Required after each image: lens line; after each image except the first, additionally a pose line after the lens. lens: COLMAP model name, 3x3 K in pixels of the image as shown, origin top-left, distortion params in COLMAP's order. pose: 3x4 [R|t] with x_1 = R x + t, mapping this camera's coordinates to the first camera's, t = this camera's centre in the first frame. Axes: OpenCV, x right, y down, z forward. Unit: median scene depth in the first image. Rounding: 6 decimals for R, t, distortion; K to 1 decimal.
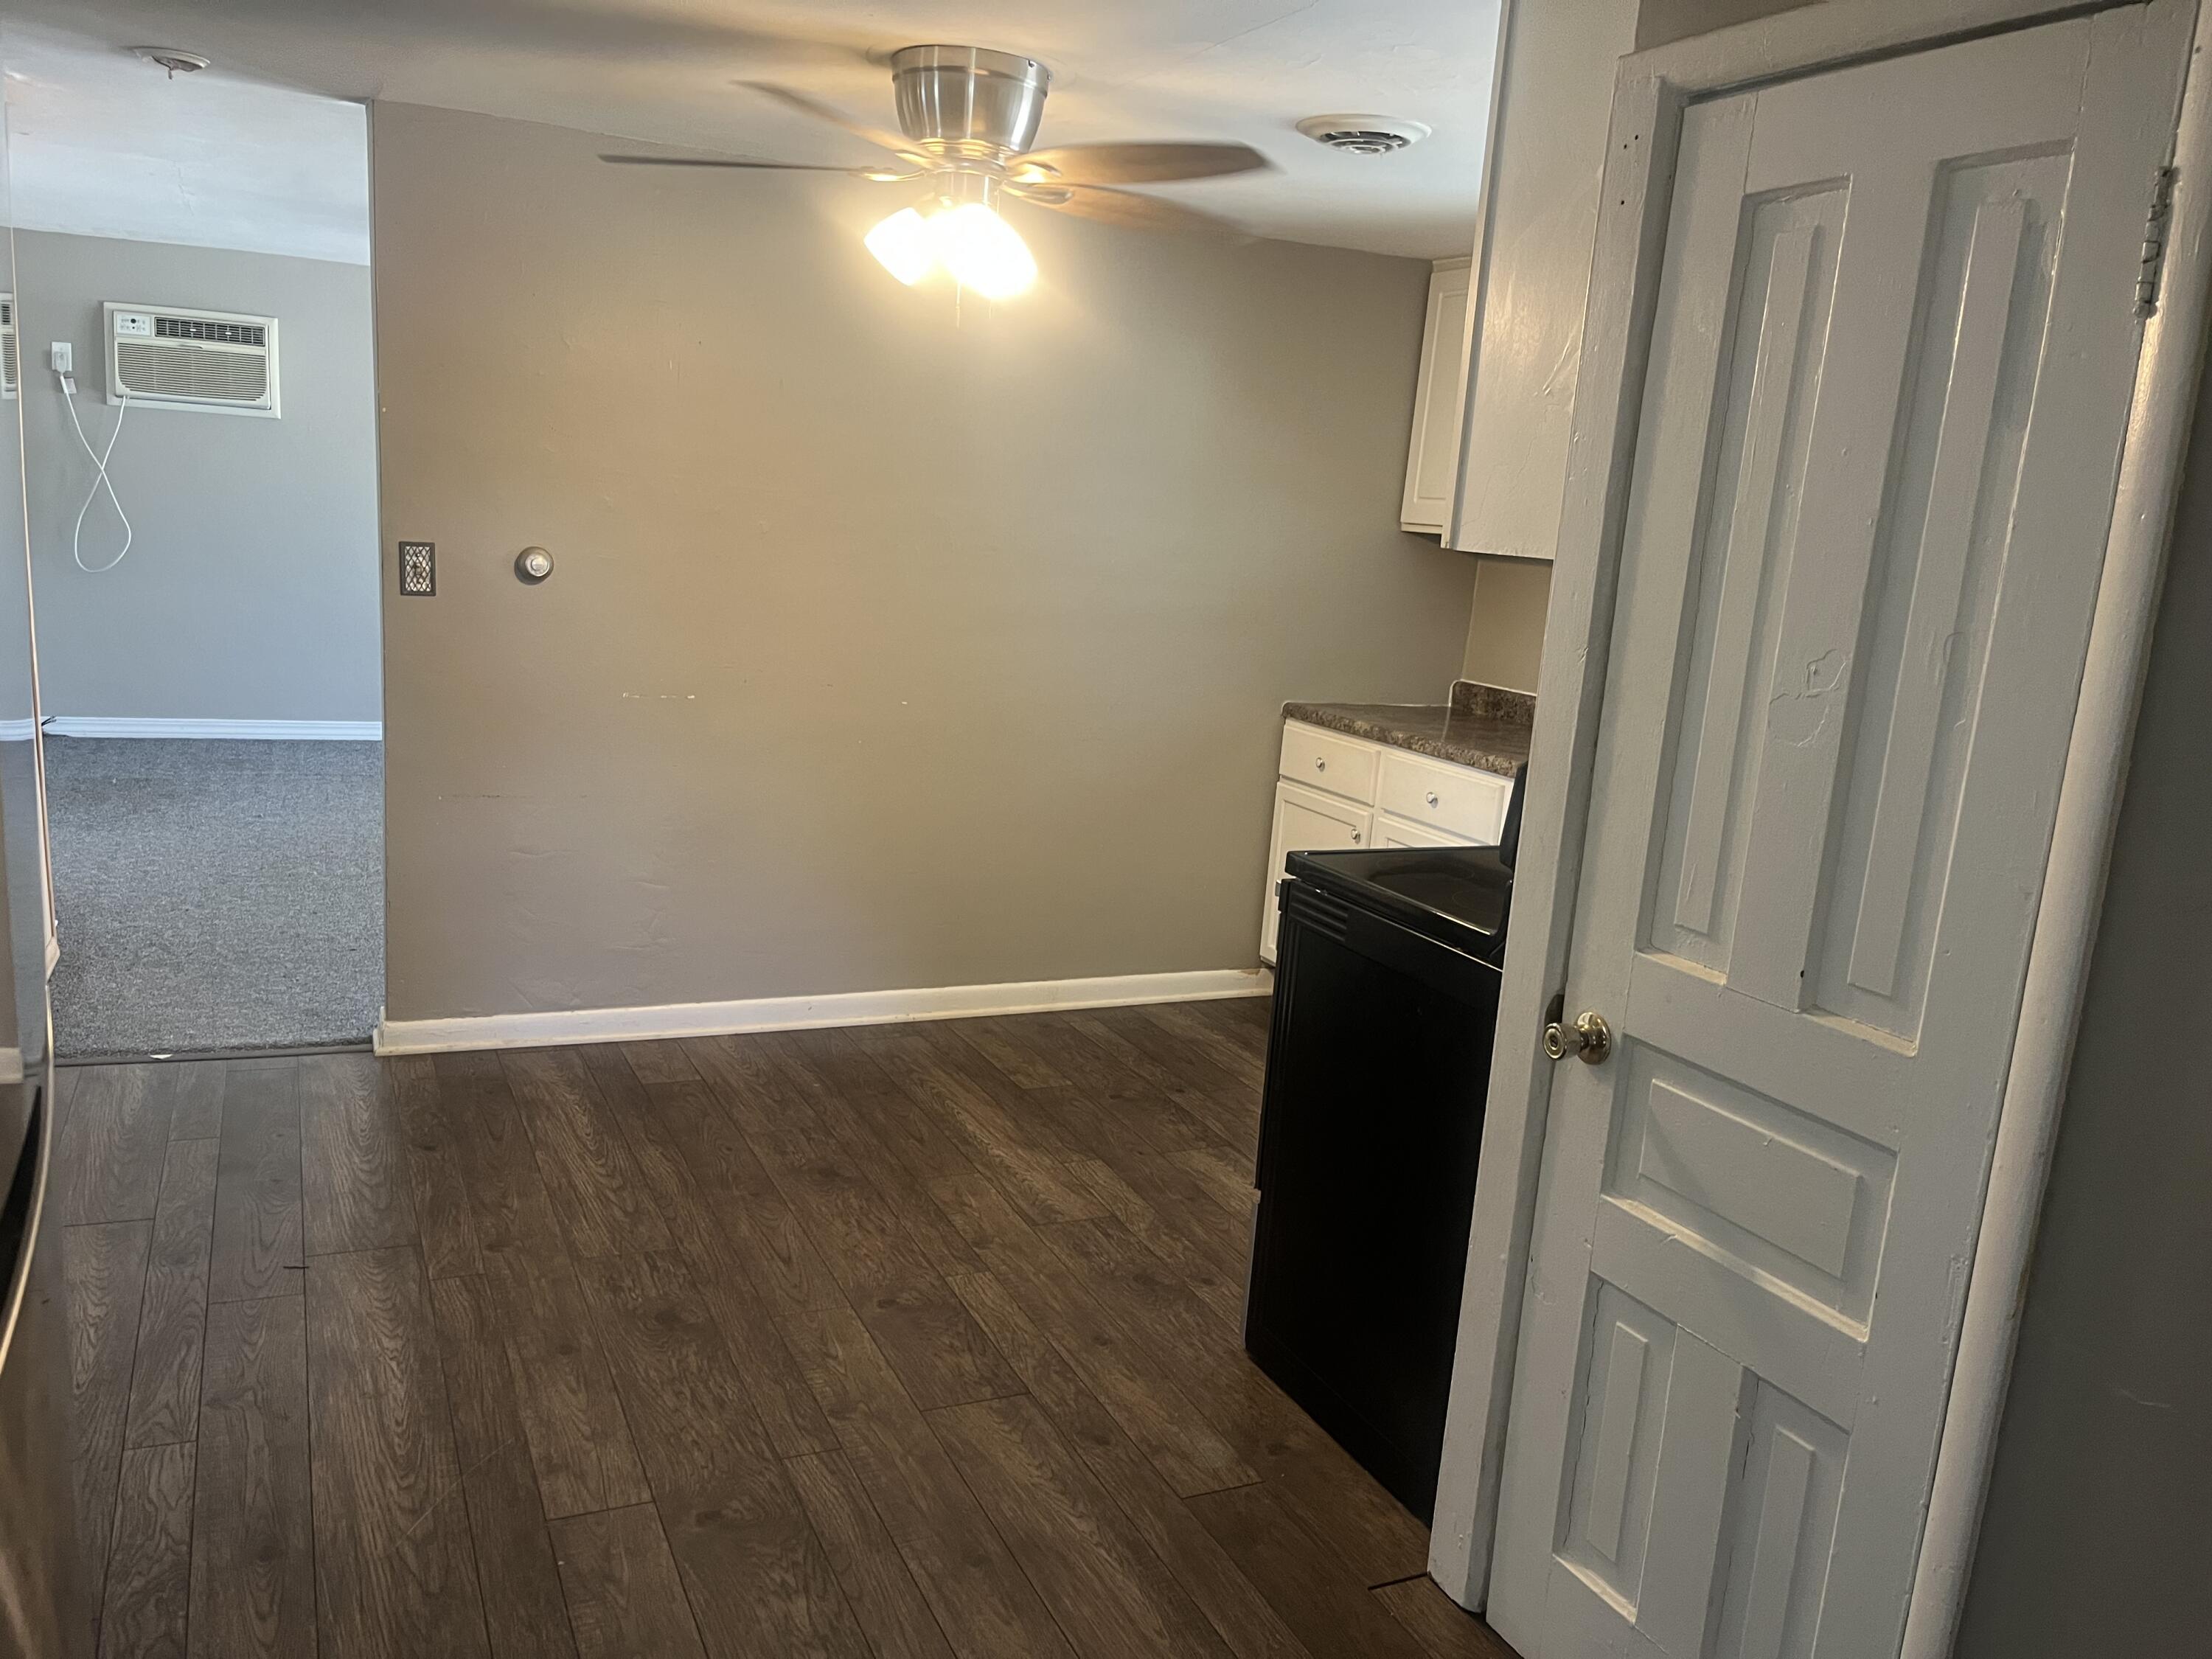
lens RADIAL K [[1683.3, 0, 1096.5], [0, 1683.3, 842.6], [0, 0, 1]] dist [0.079013, -0.112864]
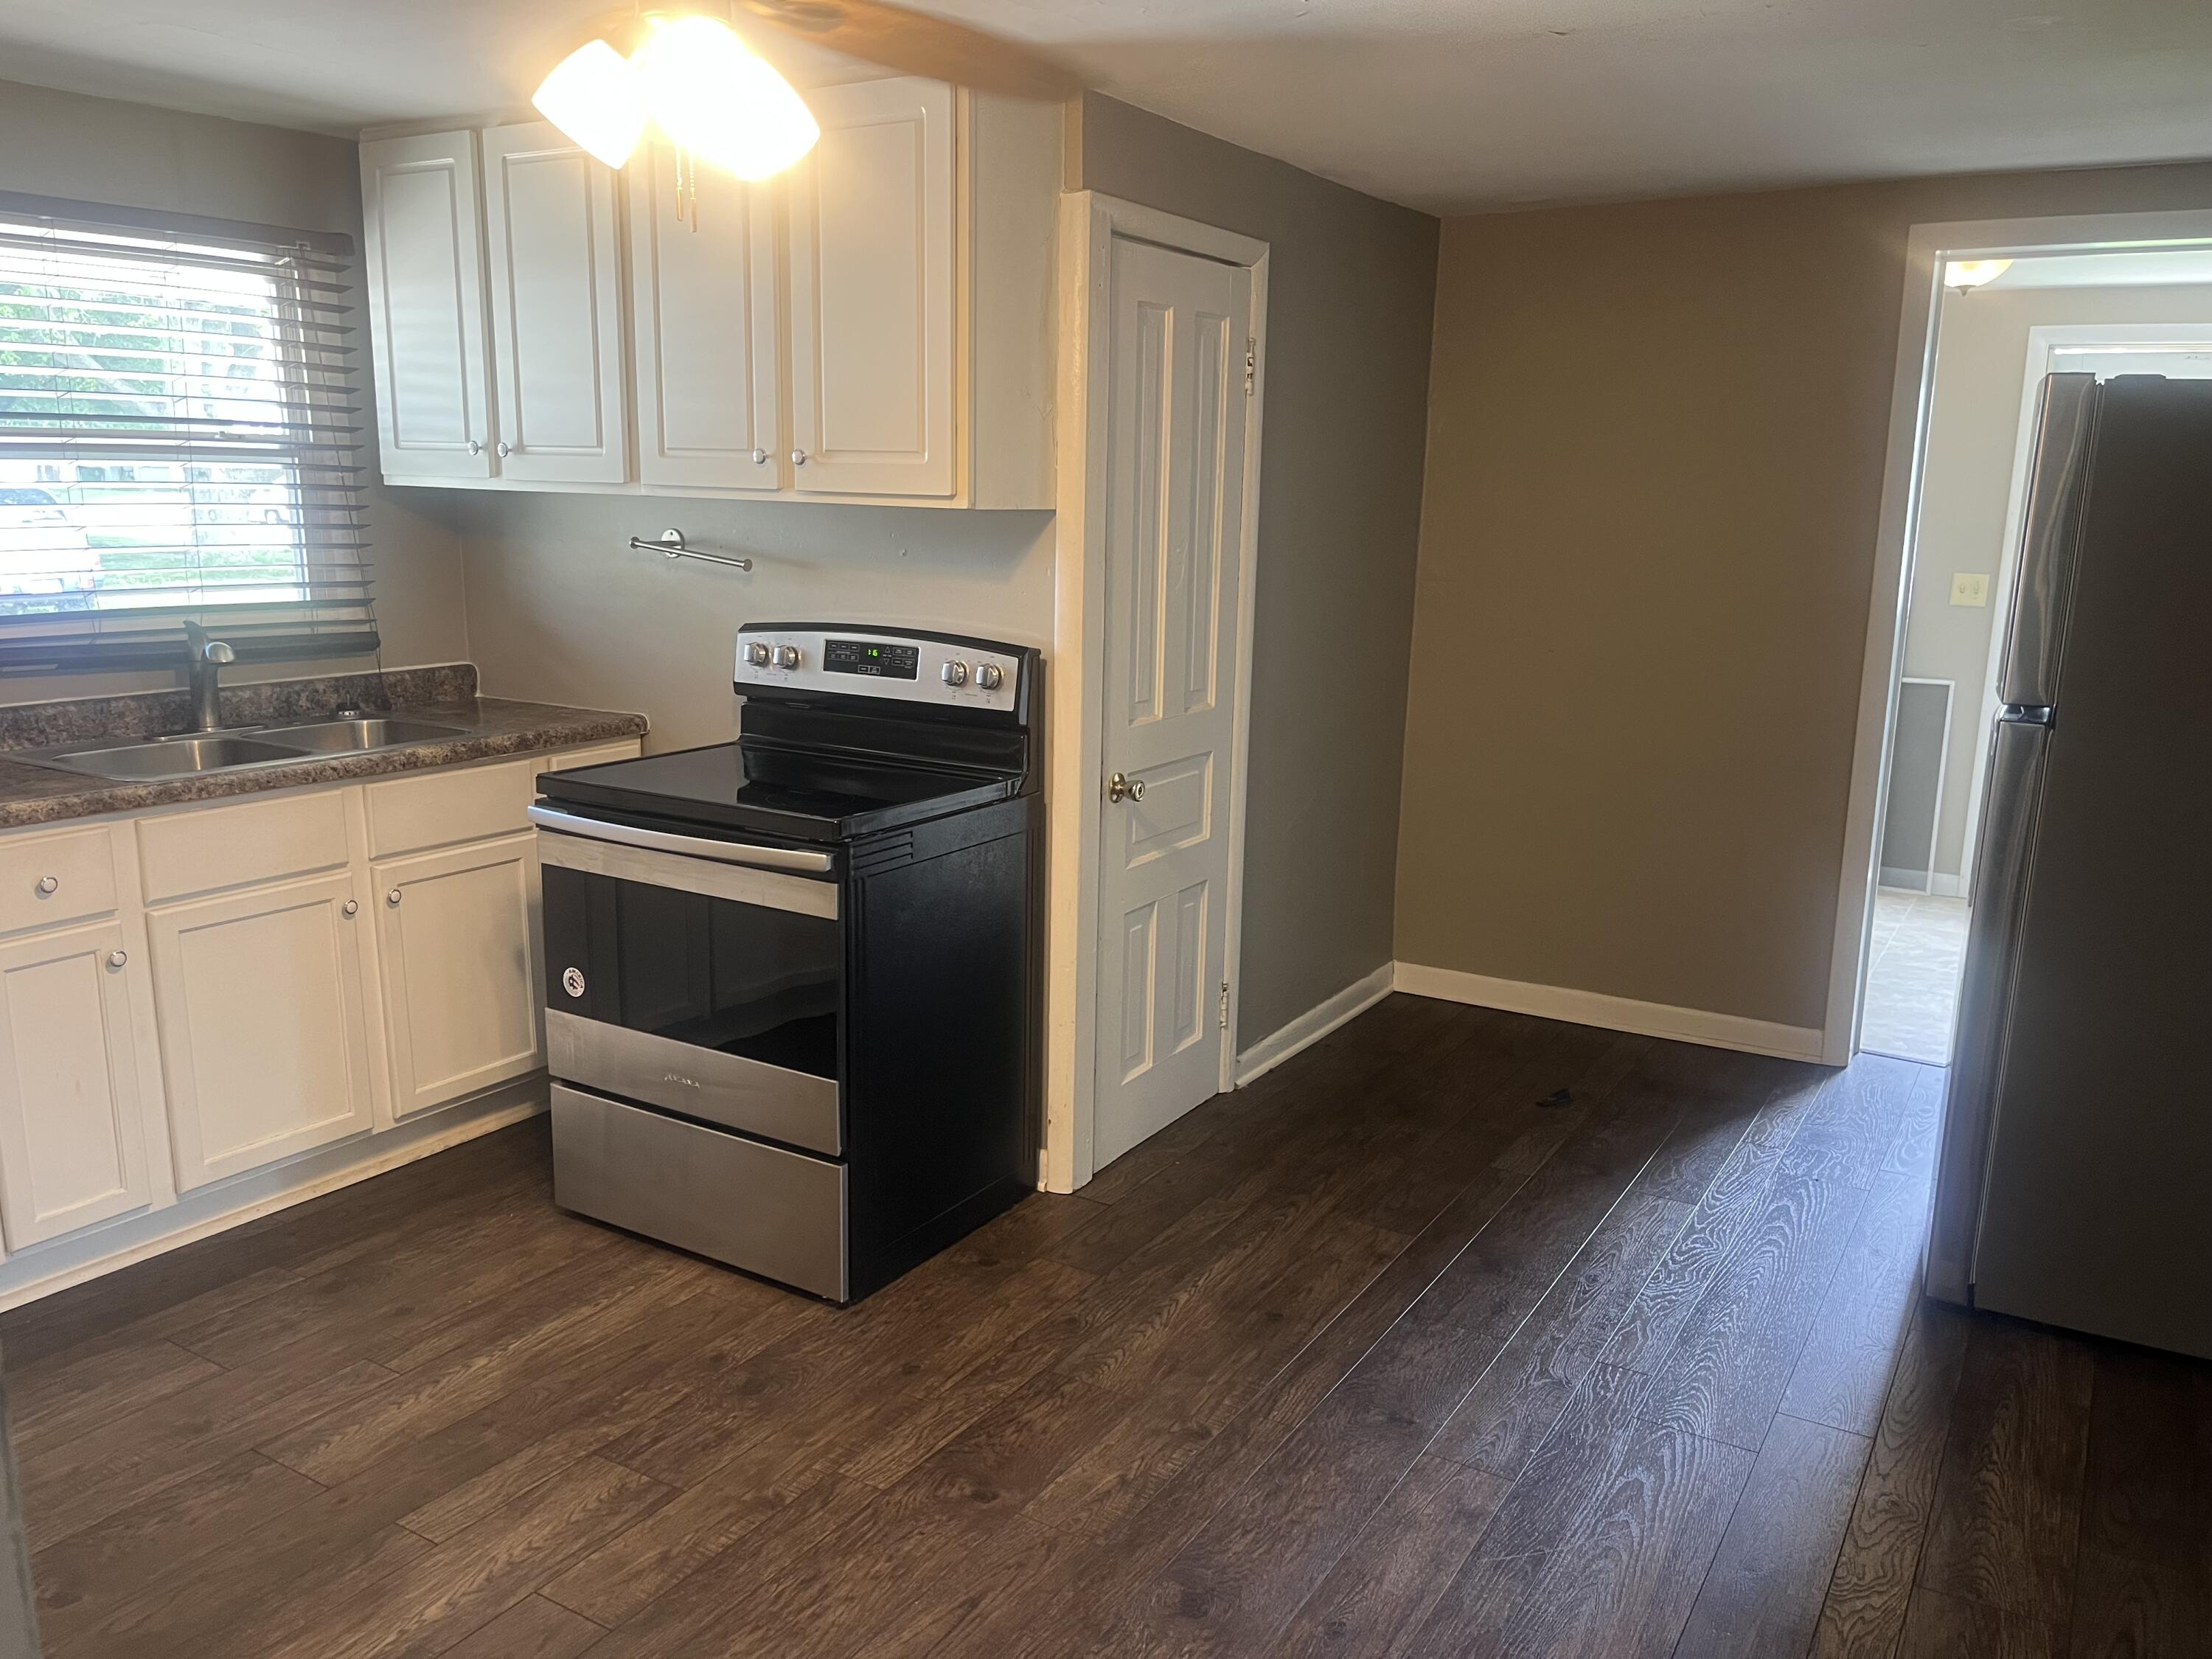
lens RADIAL K [[1683.3, 0, 1104.3], [0, 1683.3, 837.3], [0, 0, 1]] dist [0.079013, -0.112864]
pose [[-0.549411, -0.250039, 0.797263, -0.638769], [0.108046, 0.924904, 0.364526, -0.274212], [-0.828537, 0.286415, -0.481137, 1.102917]]
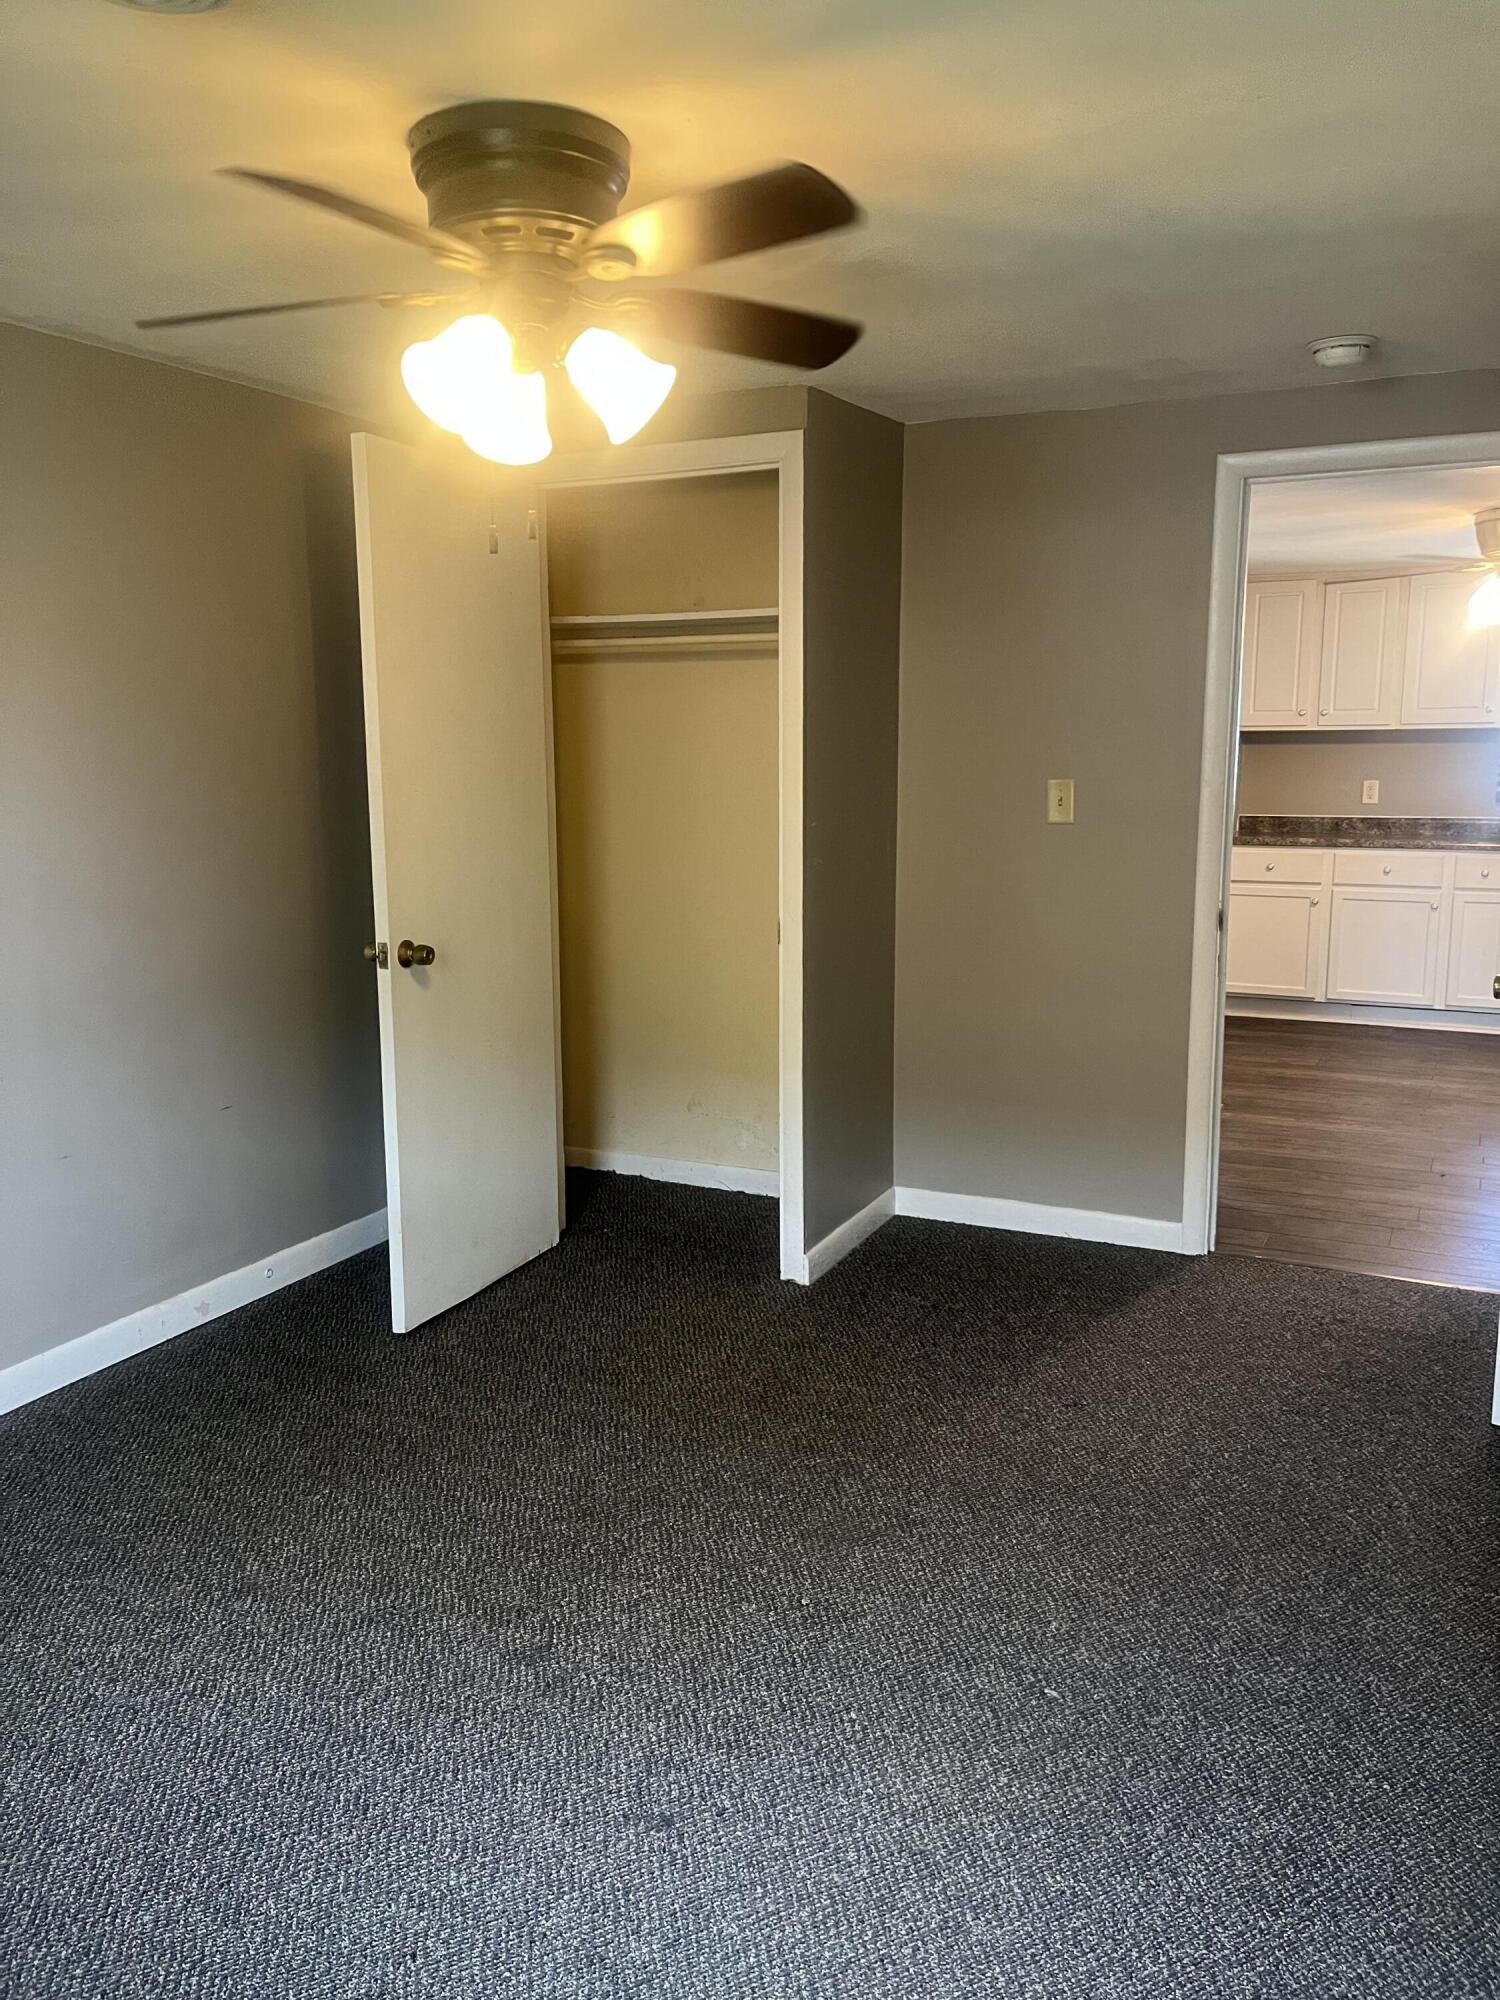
lens RADIAL K [[1522.0, 0, 743.0], [0, 1522.0, 995.8], [0, 0, 1]] dist [0.079013, -0.112864]
pose [[0.781082, -0.178117, 0.598486, -1.716976], [0.183793, 0.981575, 0.052260, -0.135219], [-0.596767, 0.069178, 0.799427, 0.103639]]
